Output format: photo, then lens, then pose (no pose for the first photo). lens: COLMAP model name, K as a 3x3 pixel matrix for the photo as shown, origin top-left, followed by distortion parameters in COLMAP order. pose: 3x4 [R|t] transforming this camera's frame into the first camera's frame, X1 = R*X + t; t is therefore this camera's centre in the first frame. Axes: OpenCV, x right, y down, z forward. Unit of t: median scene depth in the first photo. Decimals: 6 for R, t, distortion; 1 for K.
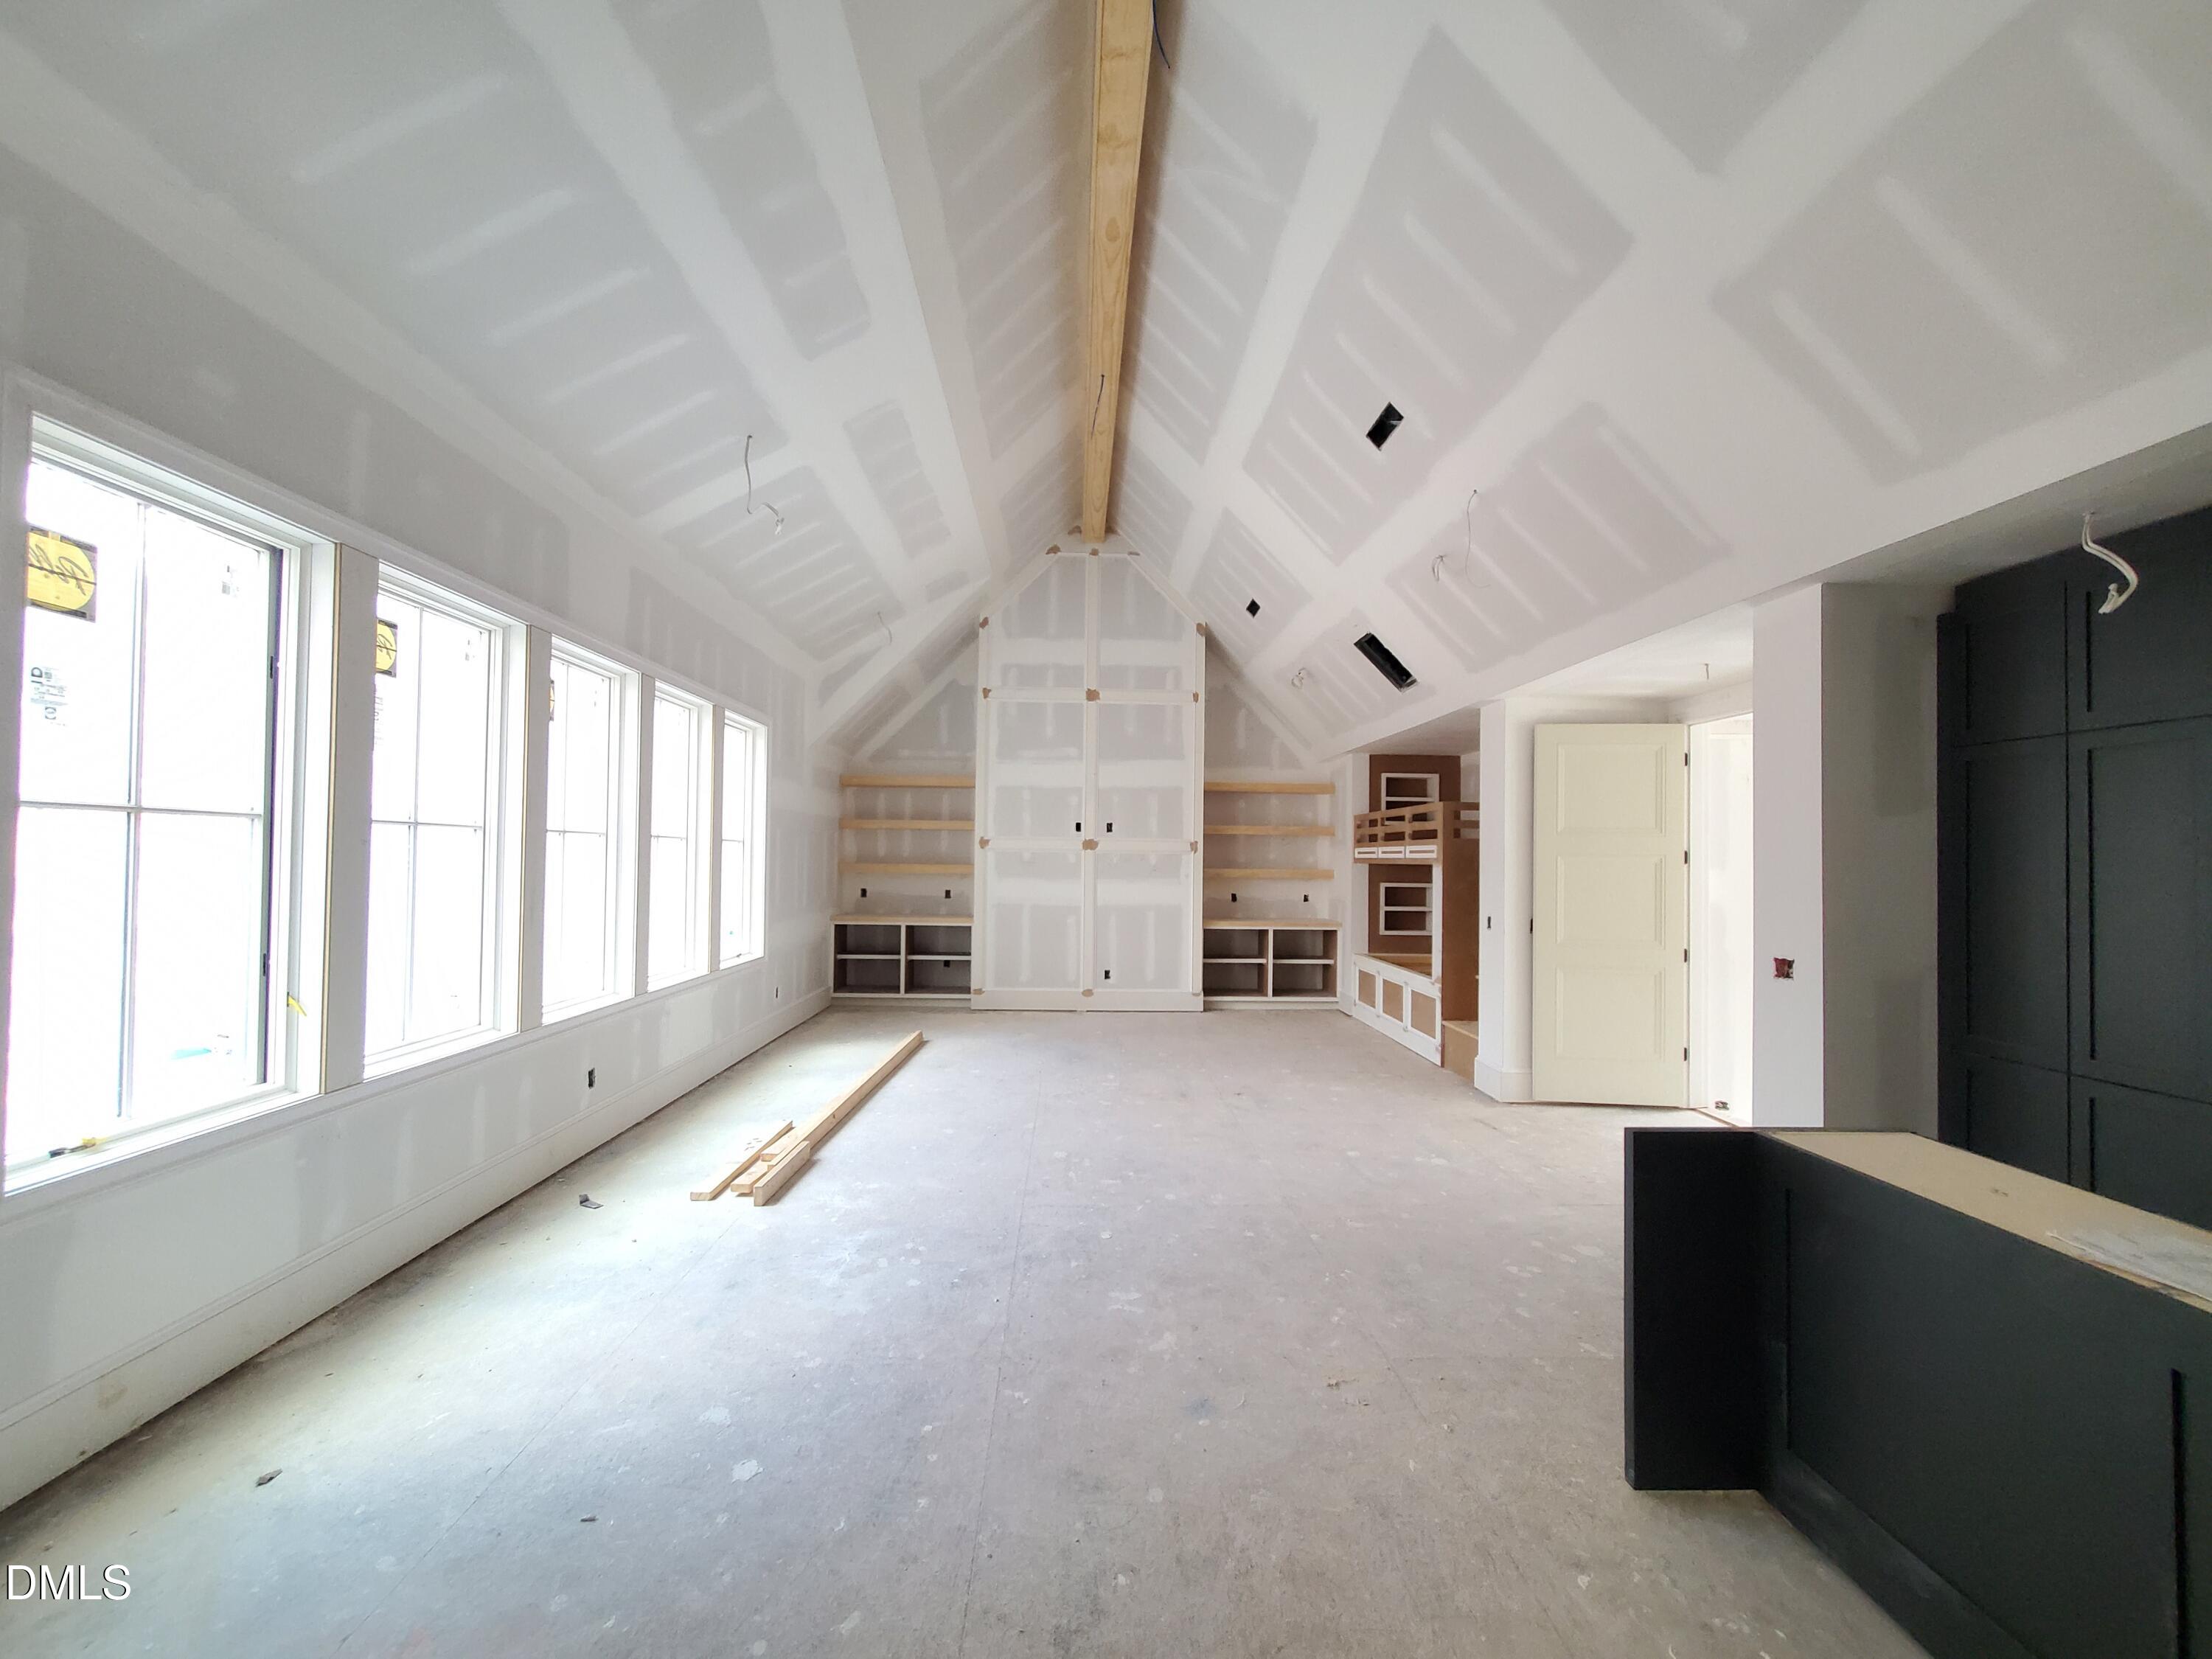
lens RADIAL K [[874.0, 0, 1104.7], [0, 874.0, 839.8], [0, 0, 1]] dist [0.001524, 0.000545]
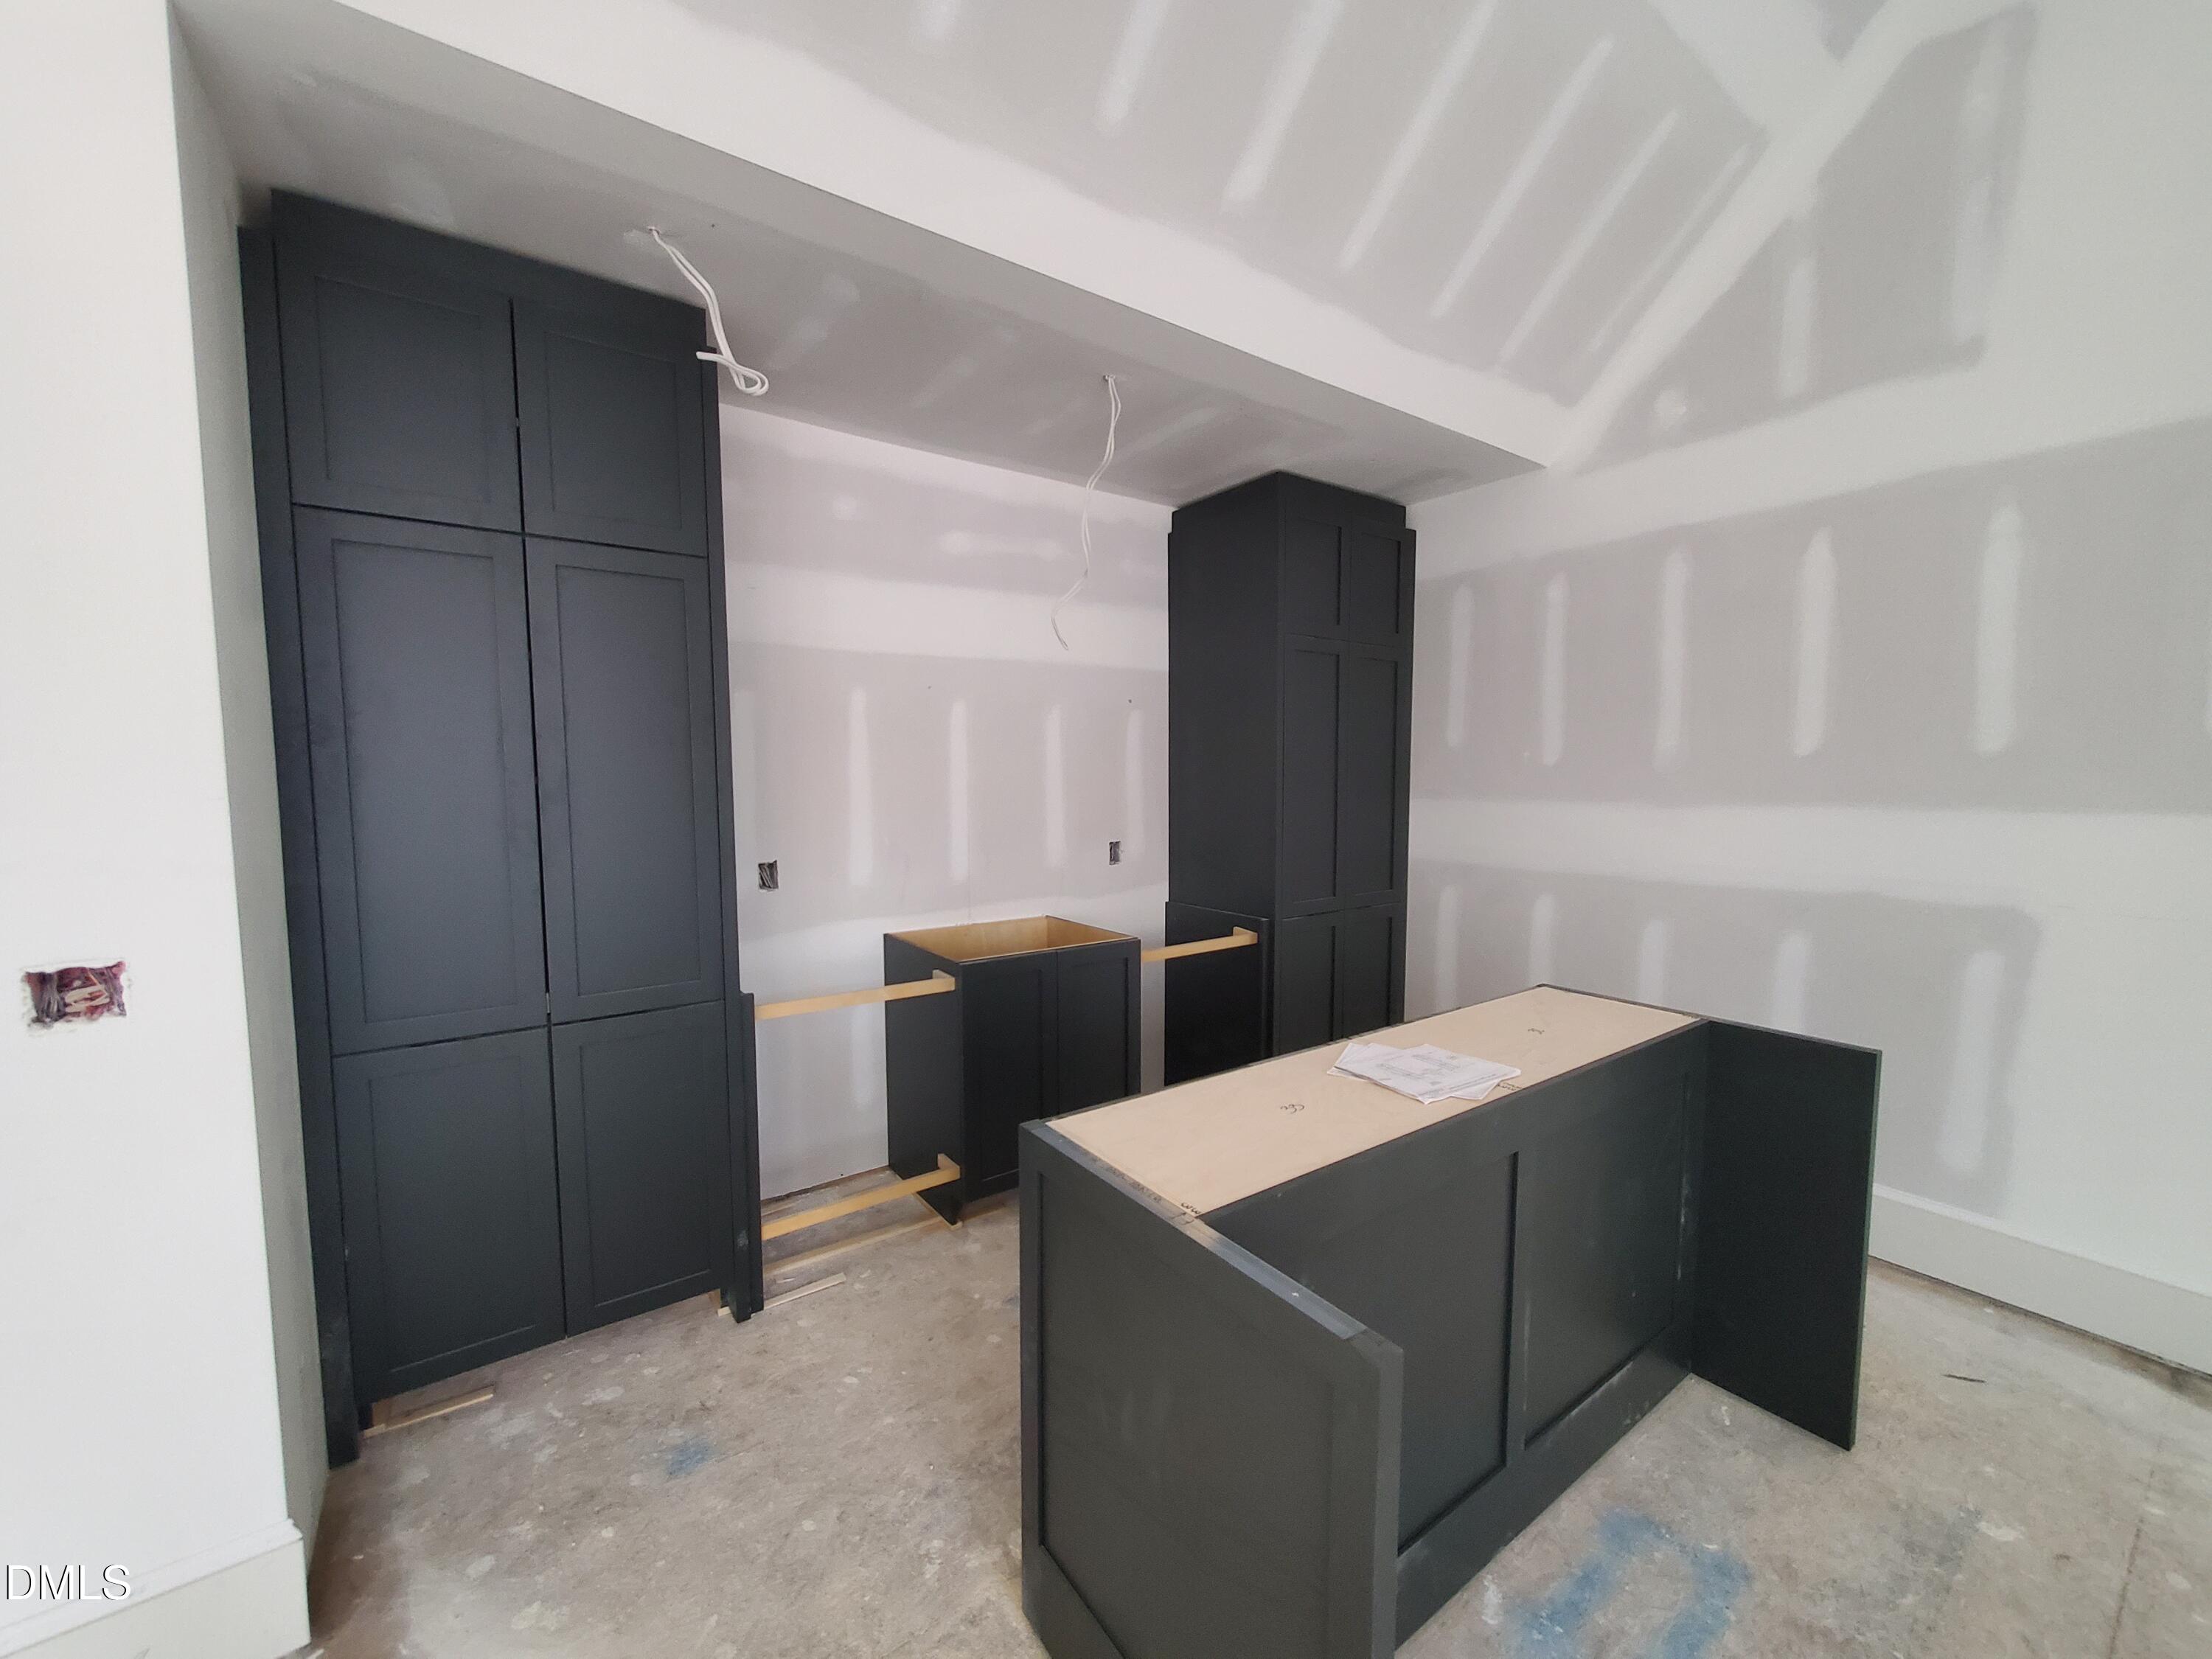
lens RADIAL K [[874.0, 0, 1106.0], [0, 874.0, 833.1], [0, 0, 1]] dist [0.001524, 0.000545]
pose [[-0.557610, -0.071007, 0.827061, 0.089331], [-0.023377, 0.997283, 0.069860, 0.016591], [-0.829774, 0.019620, -0.557755, 0.329681]]
